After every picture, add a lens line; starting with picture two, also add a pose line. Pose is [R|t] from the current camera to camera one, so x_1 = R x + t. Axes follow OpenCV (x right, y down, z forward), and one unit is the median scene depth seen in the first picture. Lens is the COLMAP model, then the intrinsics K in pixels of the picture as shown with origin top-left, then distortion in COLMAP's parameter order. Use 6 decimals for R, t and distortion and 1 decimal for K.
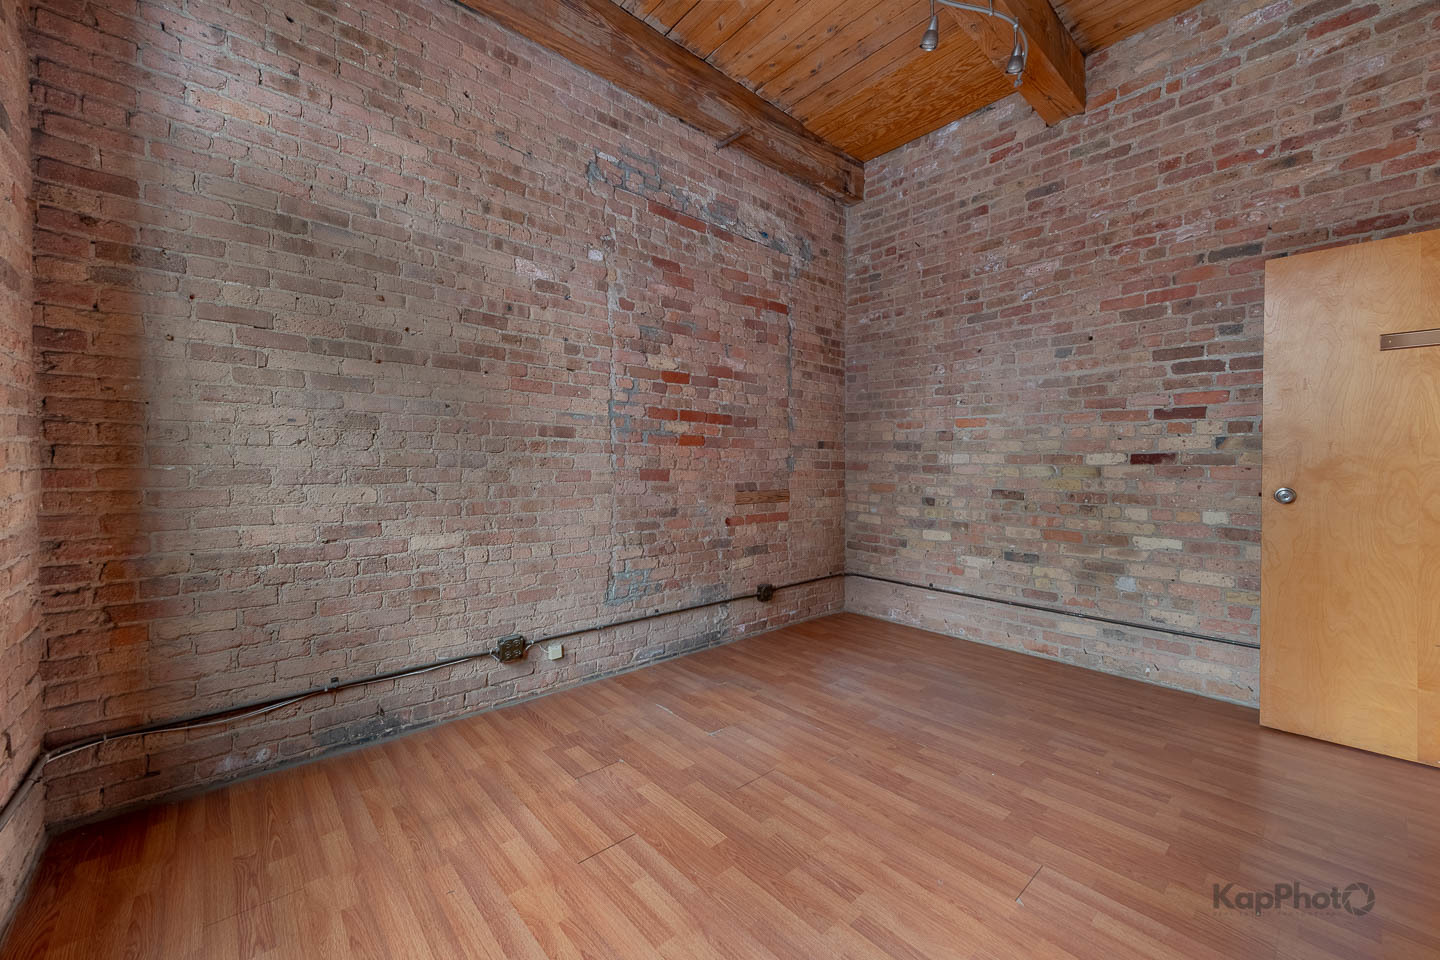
lens RADIAL K [[565.2, 0, 722.2], [0, 565.2, 472.3], [0, 0, 1]] dist [0.007492, -0.001483]
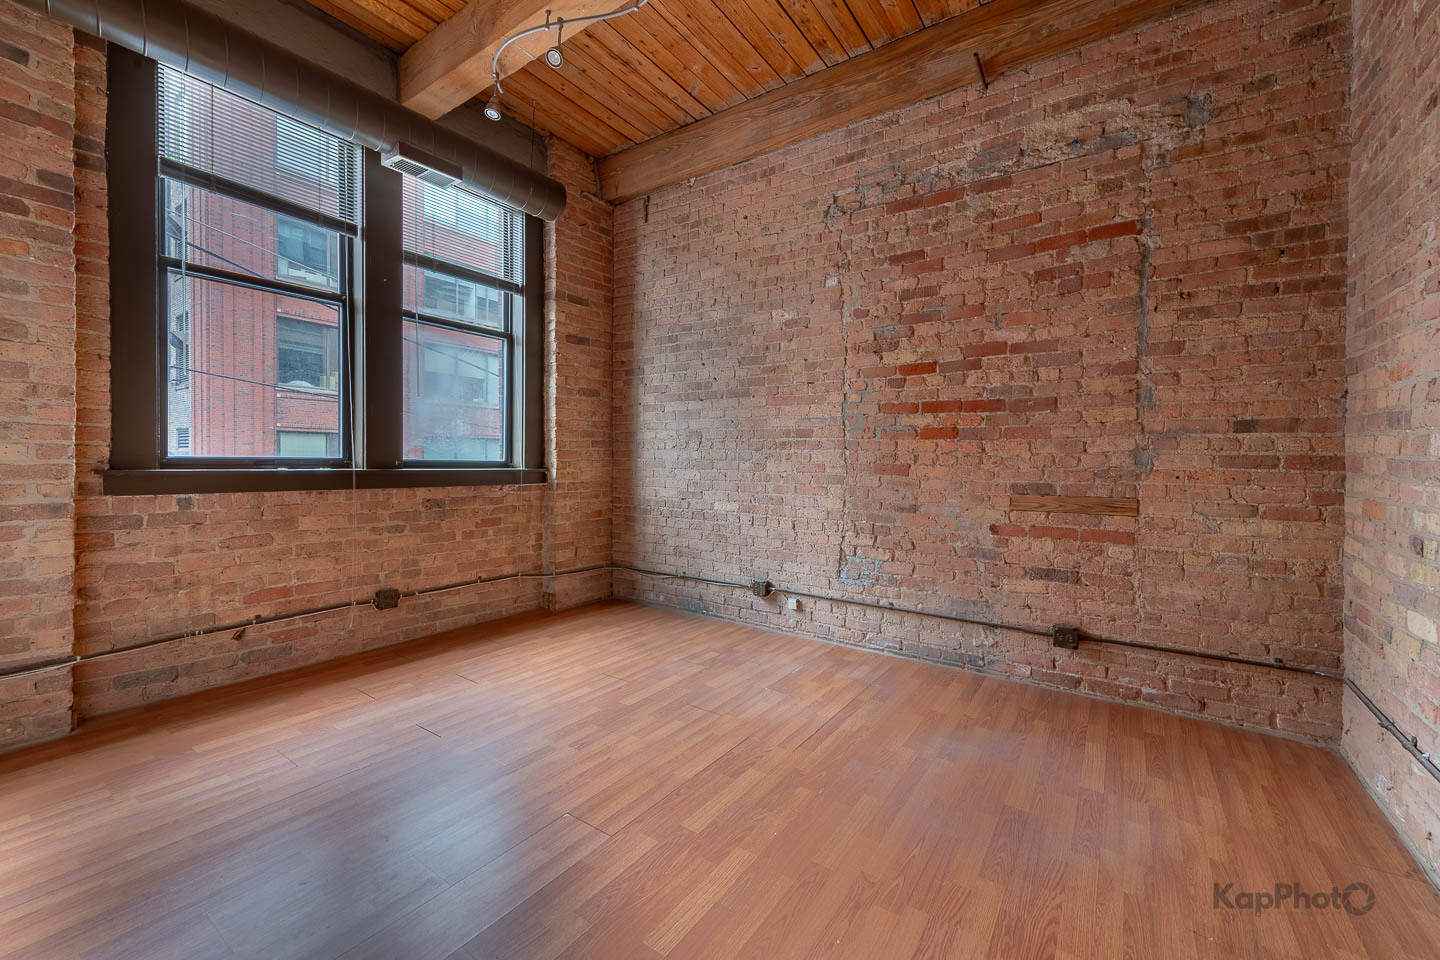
lens RADIAL K [[565.2, 0, 719.2], [0, 565.2, 467.0], [0, 0, 1]] dist [0.007492, -0.001483]
pose [[0.228740, 0.009615, -0.973440, 0.842872], [-0.022343, 0.999740, 0.004625, 0.002470], [0.973231, 0.020692, 0.228896, 0.489721]]
